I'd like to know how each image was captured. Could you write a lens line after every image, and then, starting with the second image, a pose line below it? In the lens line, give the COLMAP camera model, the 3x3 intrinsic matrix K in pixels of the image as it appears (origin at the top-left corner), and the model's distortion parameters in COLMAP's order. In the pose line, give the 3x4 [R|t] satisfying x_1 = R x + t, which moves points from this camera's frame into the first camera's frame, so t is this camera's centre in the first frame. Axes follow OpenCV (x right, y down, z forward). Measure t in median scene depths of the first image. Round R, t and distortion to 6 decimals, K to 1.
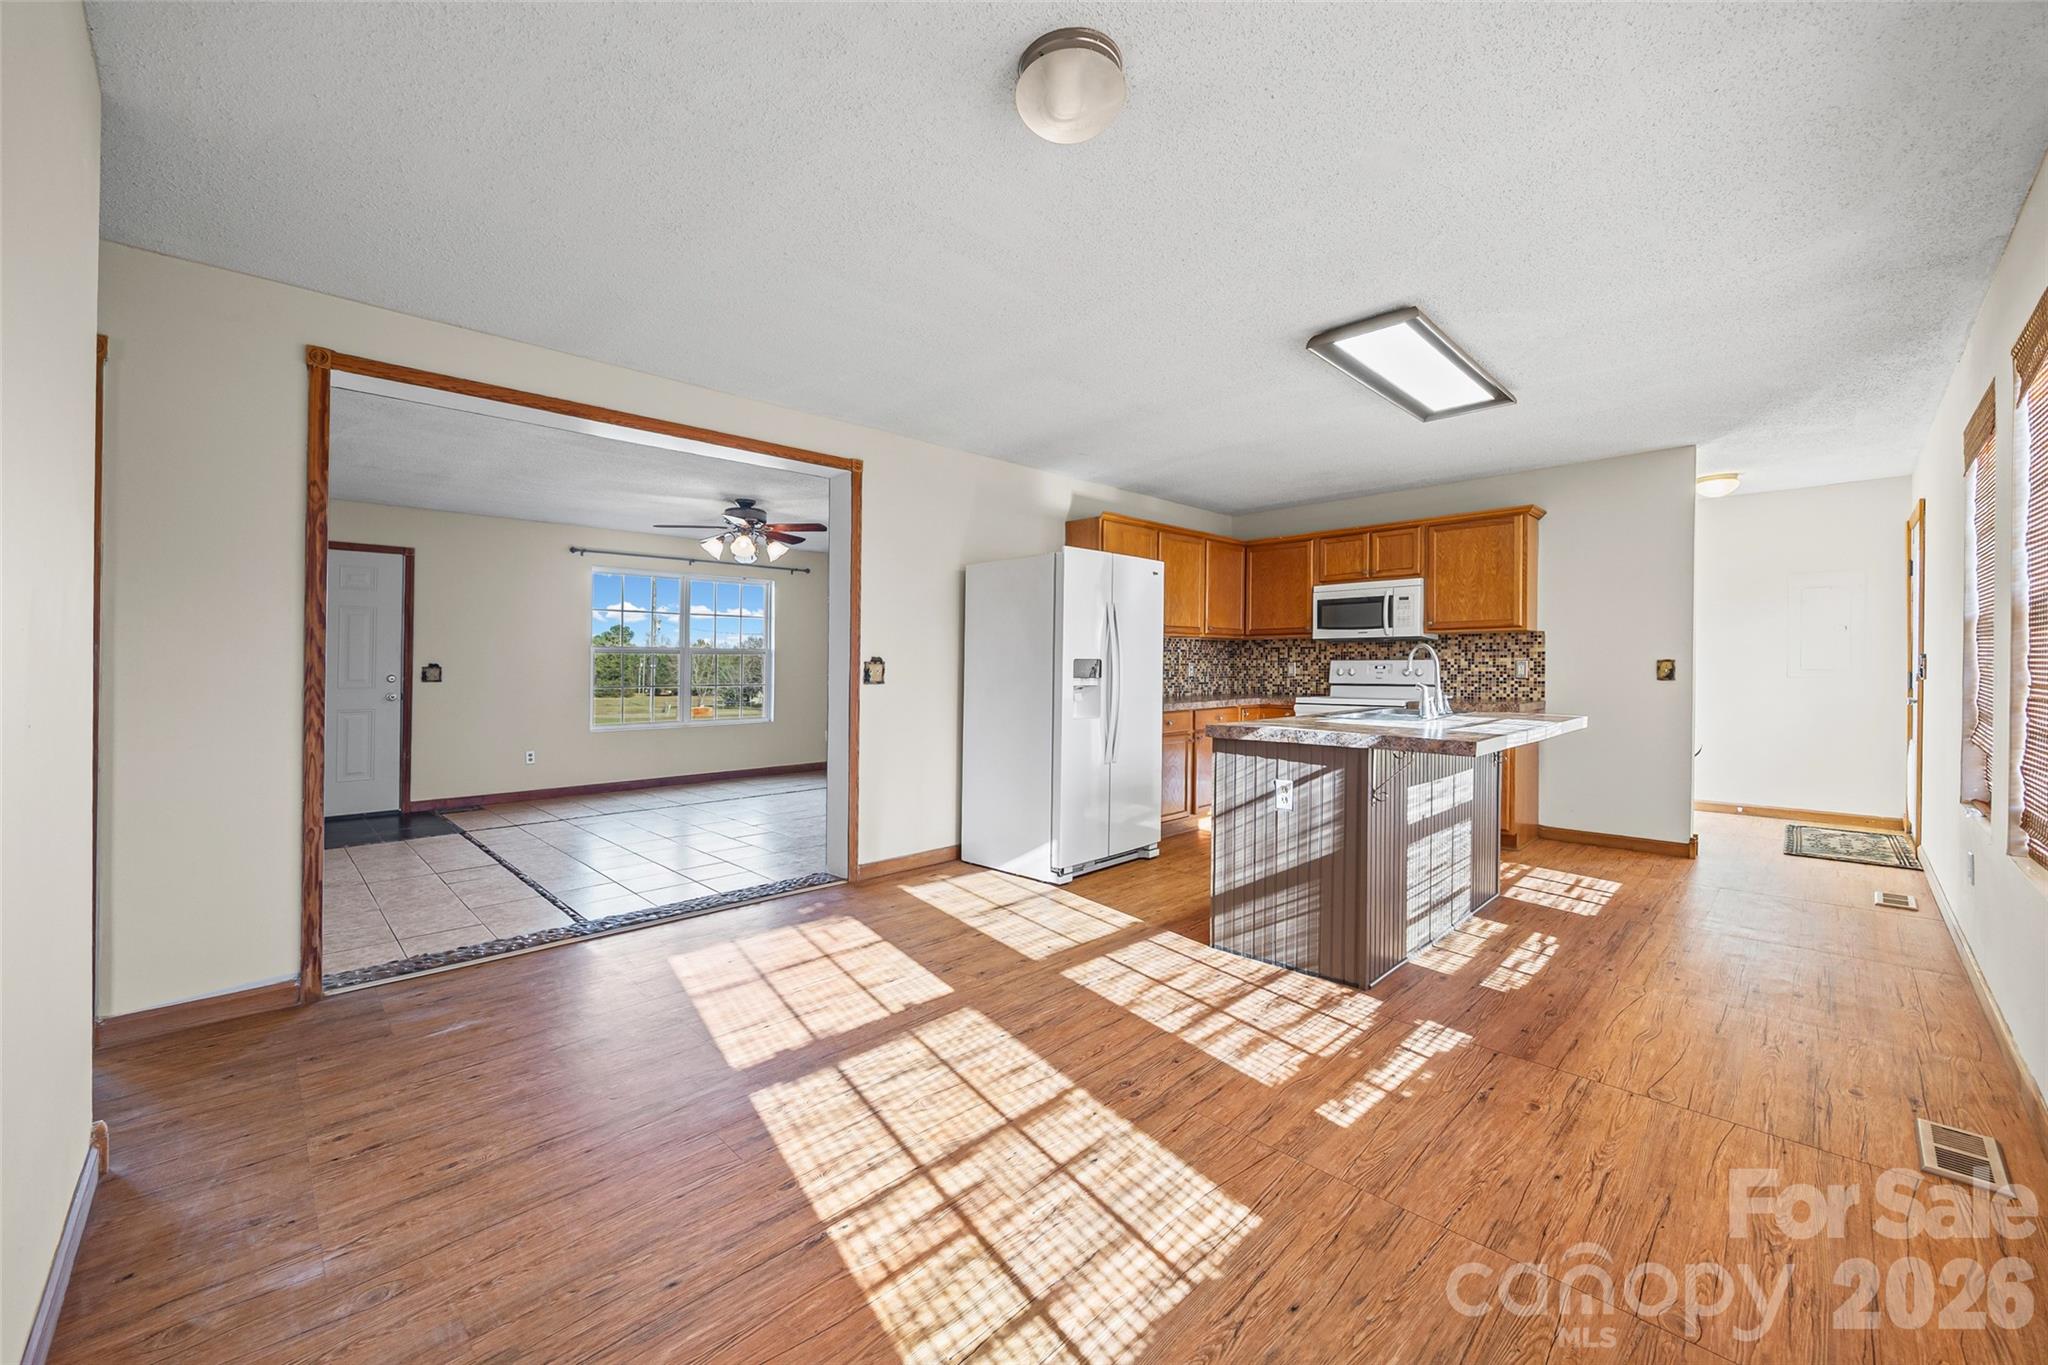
lens RADIAL K [[787.9, 0, 1022.6], [0, 787.9, 670.6], [0, 0, 1]] dist [-0.002205, -0.000203]
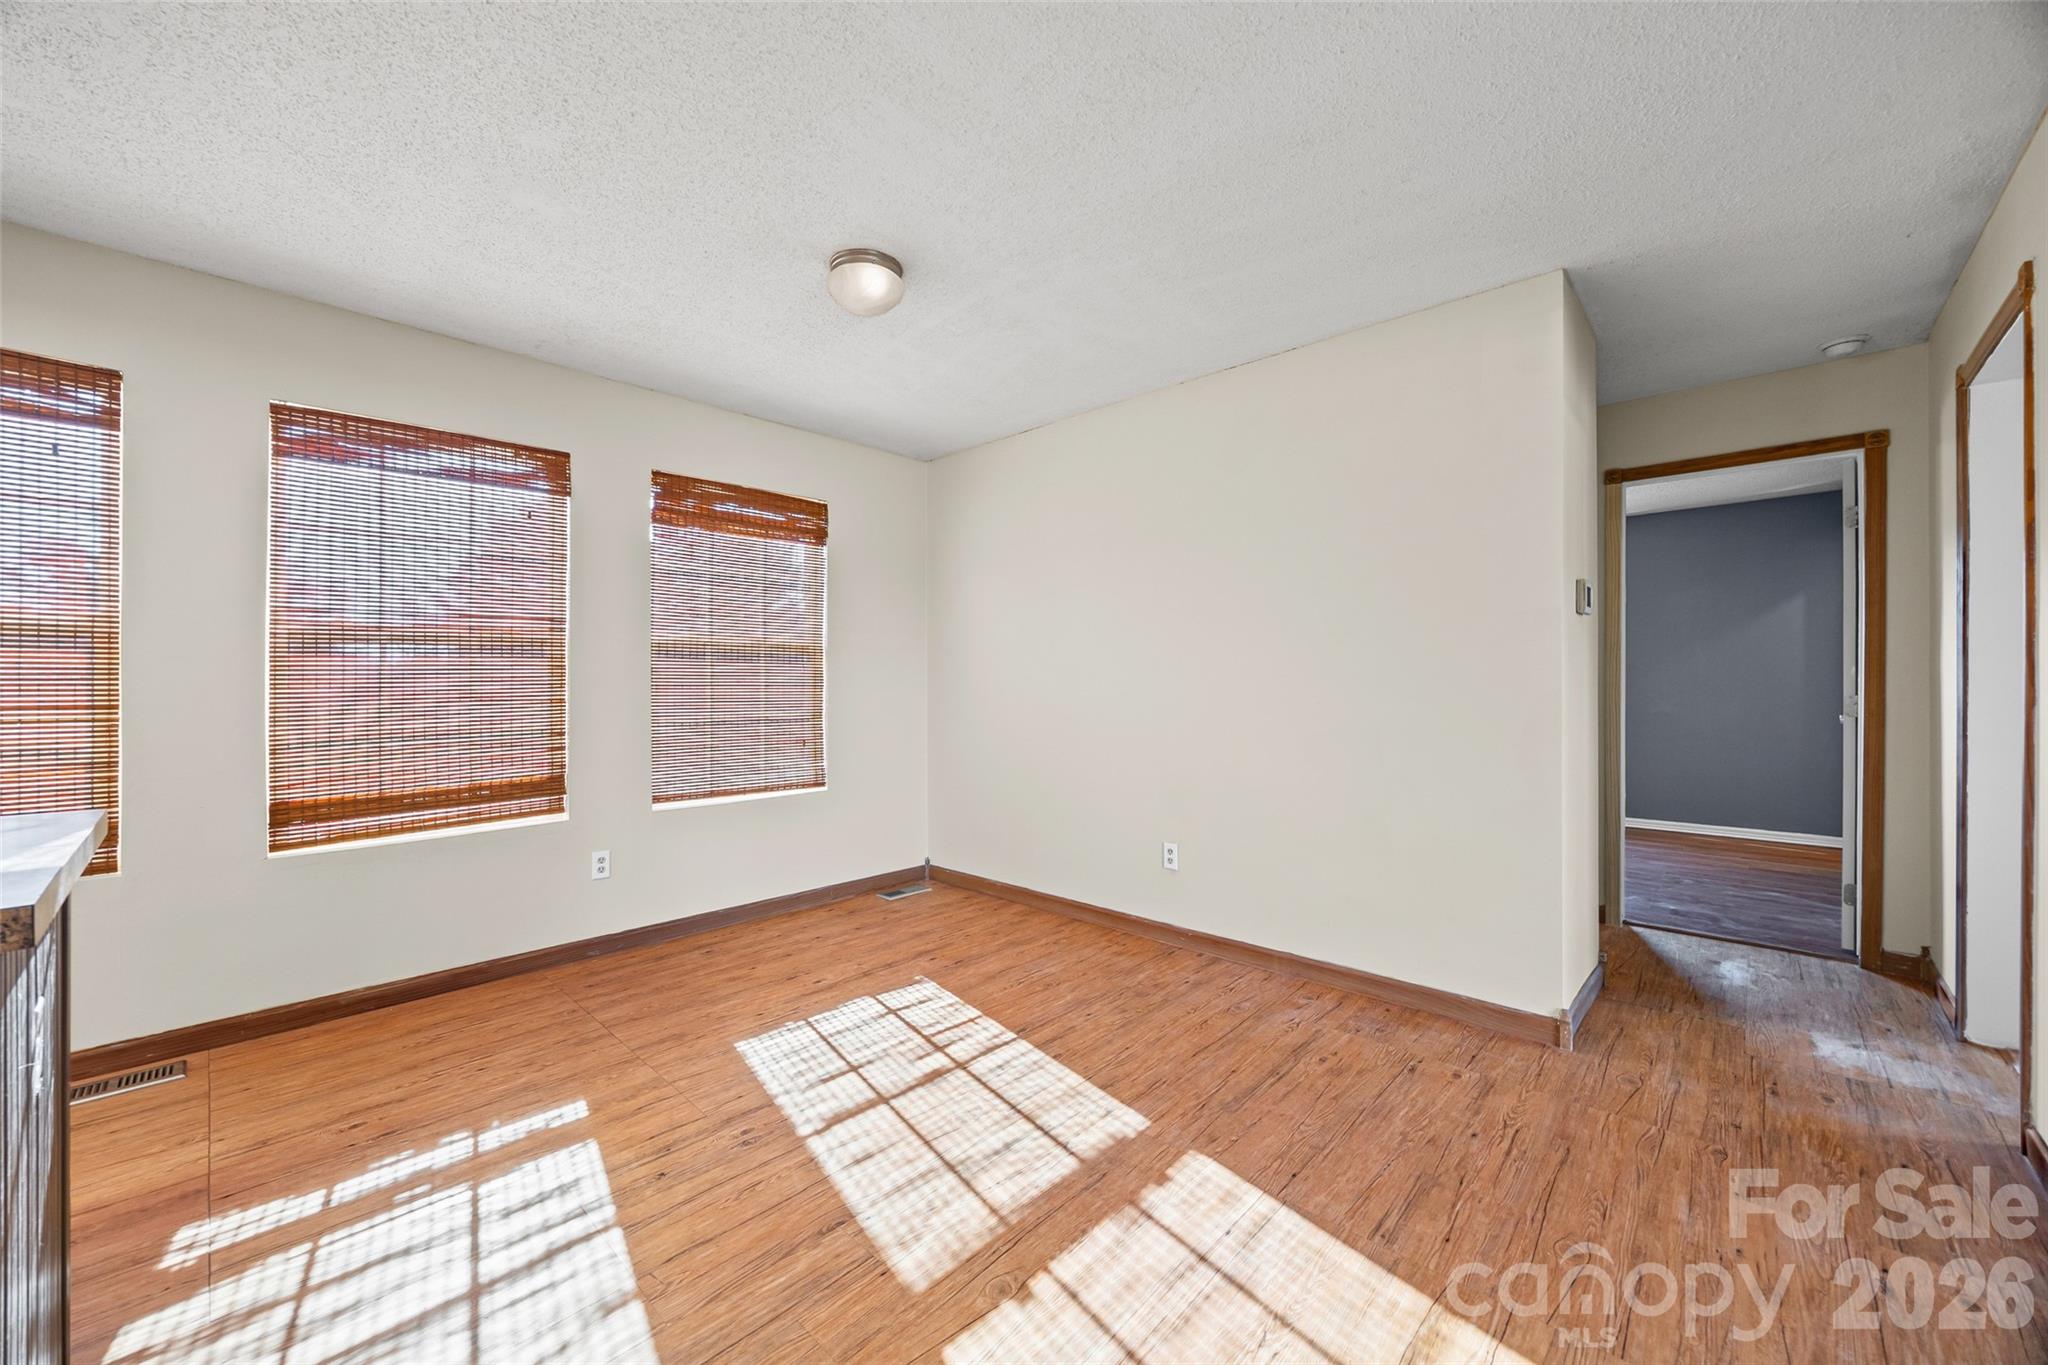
lens RADIAL K [[787.9, 0, 1024.7], [0, 787.9, 678.7], [0, 0, 1]] dist [-0.002205, -0.000203]
pose [[-0.999431, 0.006764, -0.033055, -0.176157], [0.006625, 0.999969, 0.004314, -0.012998], [0.033083, 0.004093, -0.999444, 2.100954]]
